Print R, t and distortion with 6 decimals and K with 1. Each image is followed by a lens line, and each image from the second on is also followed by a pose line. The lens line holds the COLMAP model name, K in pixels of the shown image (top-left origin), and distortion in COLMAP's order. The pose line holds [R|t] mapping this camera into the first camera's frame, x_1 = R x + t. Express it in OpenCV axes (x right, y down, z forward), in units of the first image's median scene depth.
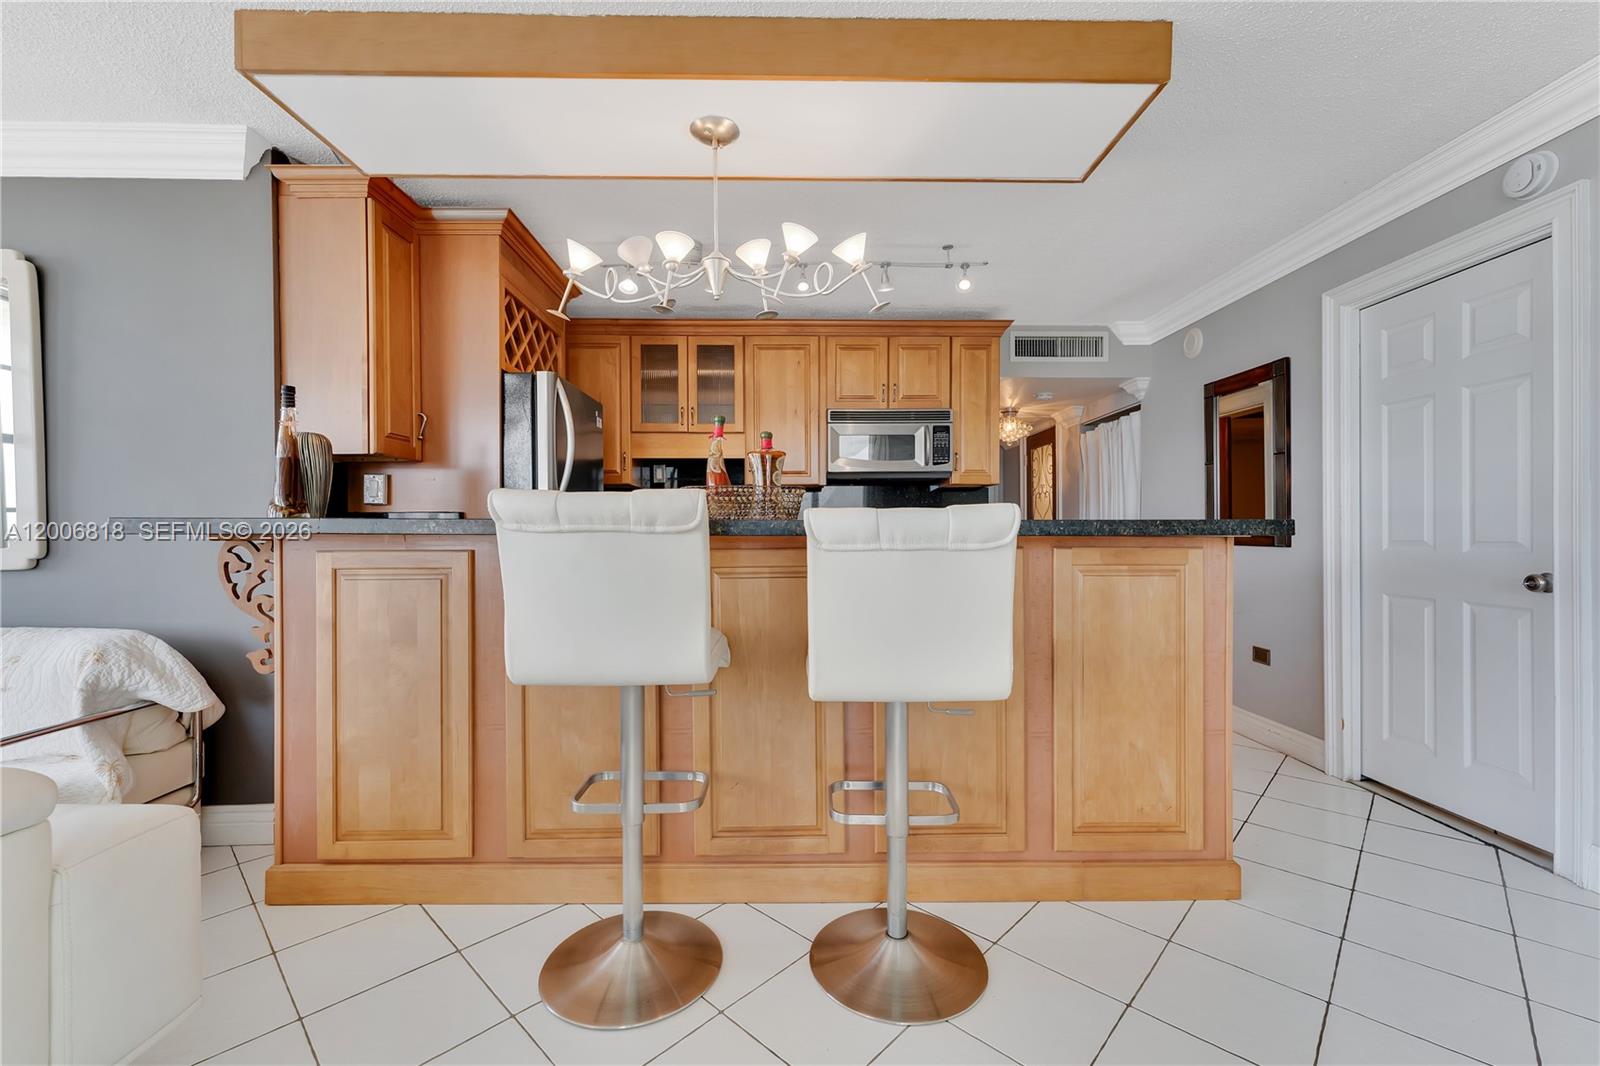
lens RADIAL K [[654.7, 0, 799.1], [0, 654.7, 532.2], [0, 0, 1]] dist [-0.002362, -0.000092]
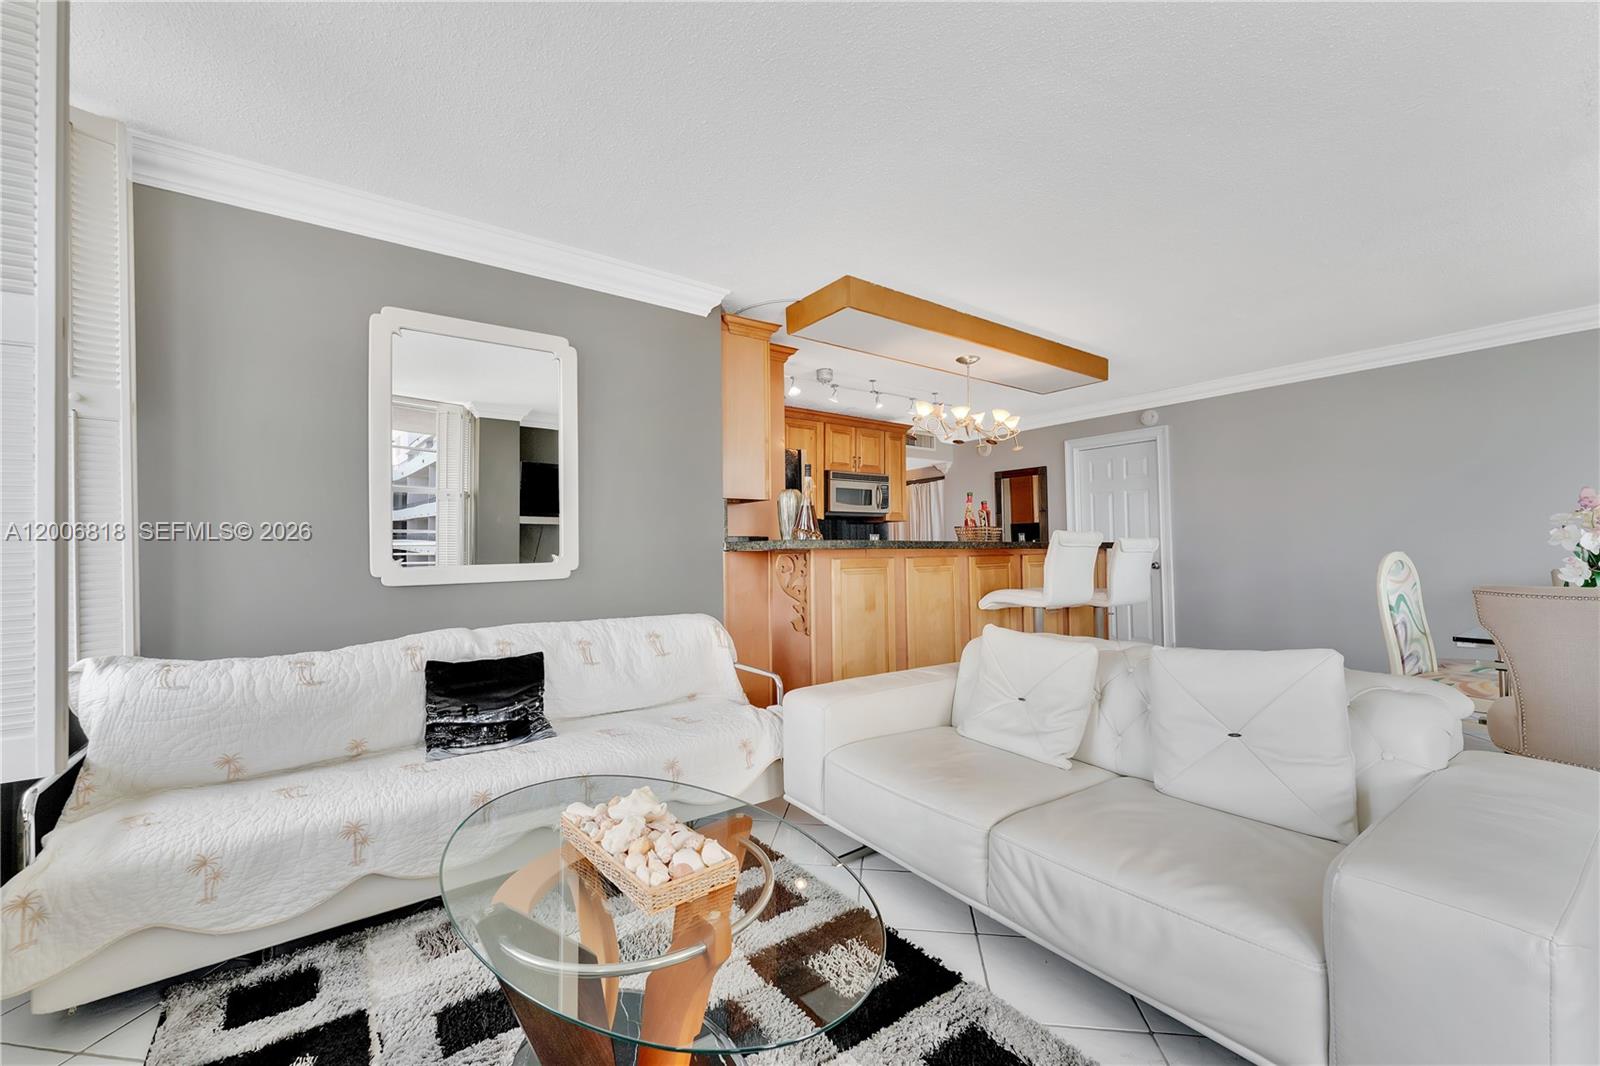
lens RADIAL K [[654.7, 0, 797.2], [0, 654.7, 538.6], [0, 0, 1]] dist [-0.002362, -0.000092]
pose [[0.814213, 0.005466, 0.580541, -0.904523], [0.010137, 0.999669, -0.023628, 0.006481], [-0.580478, 0.025123, 0.813888, -0.197144]]
